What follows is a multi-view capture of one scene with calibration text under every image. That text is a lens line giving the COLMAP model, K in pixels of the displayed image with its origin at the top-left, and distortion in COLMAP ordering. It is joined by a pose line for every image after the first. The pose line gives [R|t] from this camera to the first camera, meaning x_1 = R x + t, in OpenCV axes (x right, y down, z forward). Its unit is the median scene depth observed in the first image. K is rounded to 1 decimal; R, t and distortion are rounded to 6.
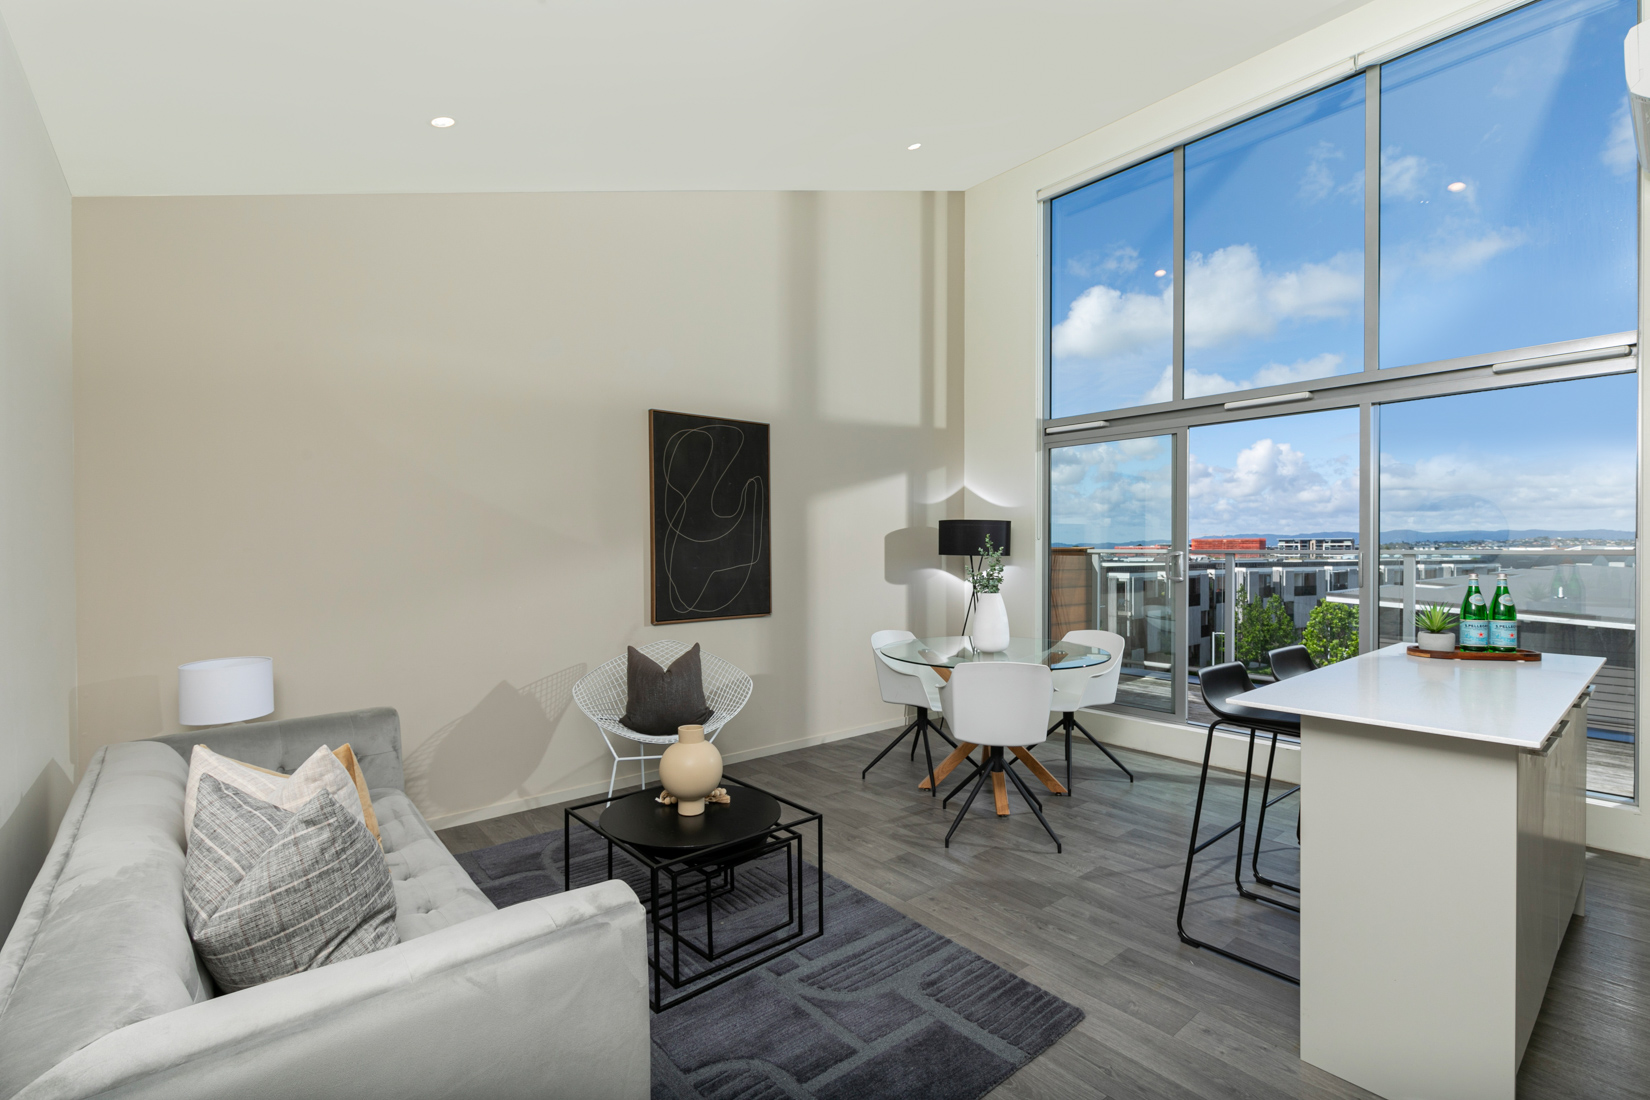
lens RADIAL K [[767.7, 0, 845.0], [0, 767.7, 568.6], [0, 0, 1]] dist [0.008550, -0.000360]
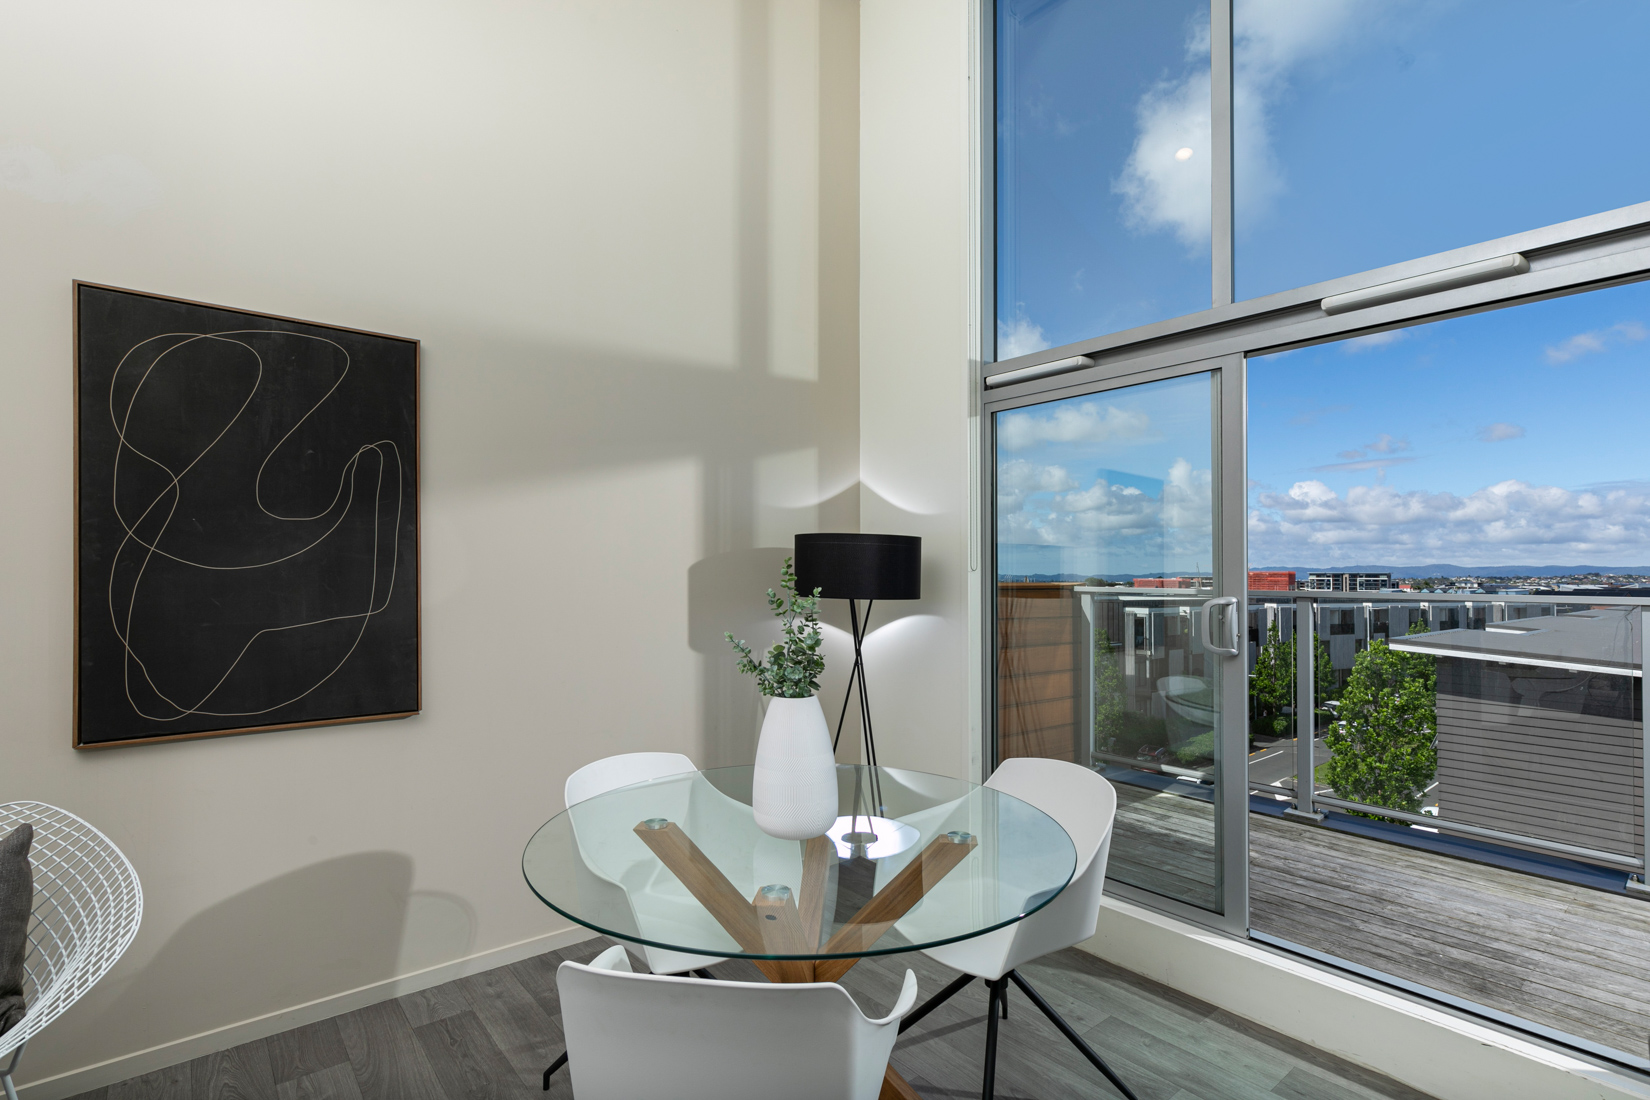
lens RADIAL K [[787.9, 0, 839.0], [0, 787.9, 575.9], [0, 0, 1]] dist [-0.001388, 0.002114]
pose [[0.999714, 0.008757, -0.022252, 0.215974], [-0.009399, 0.999538, -0.028917, -0.020689], [0.021988, 0.029118, 0.999334, 0.537250]]
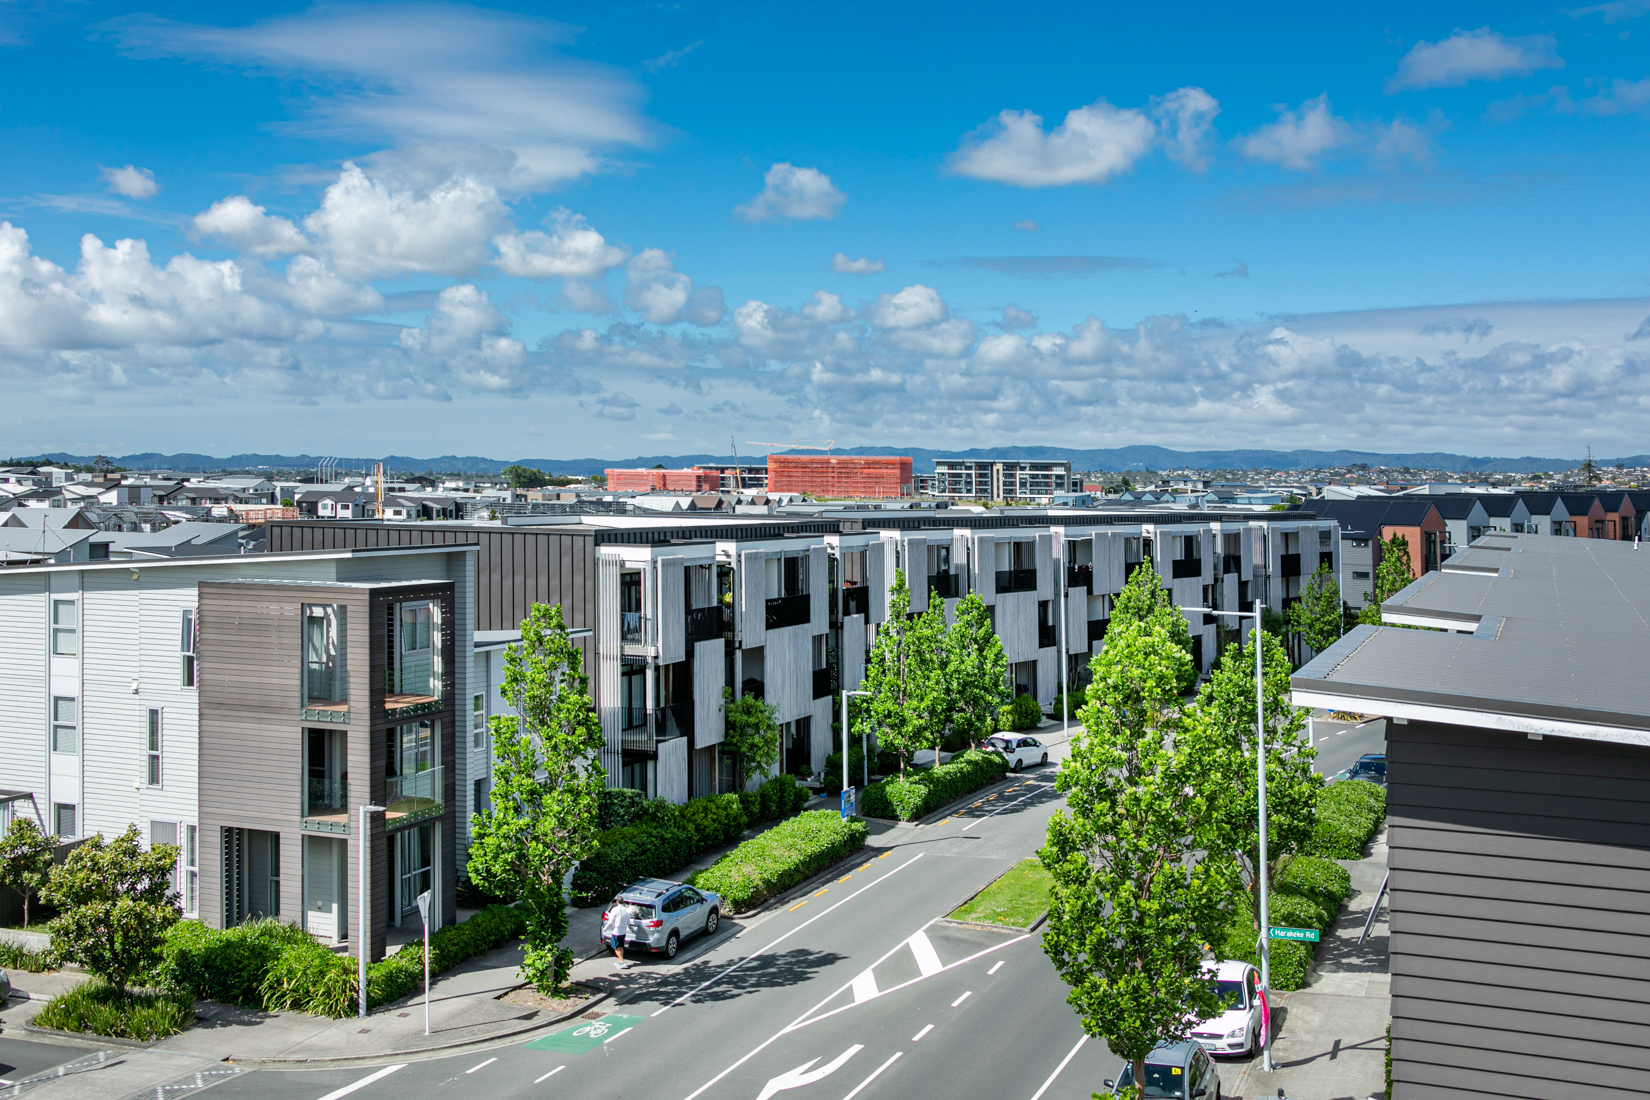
lens RADIAL K [[1753.0, 0, 783.7], [0, 1753.0, 439.6], [0, 0, 1]] dist [0.019616, 0.000000]
pose [[0.903788, 0.020425, 0.427493, 0.427596], [-0.002958, 0.999135, -0.041485, -0.121981], [-0.427971, 0.036229, 0.903066, 1.499987]]
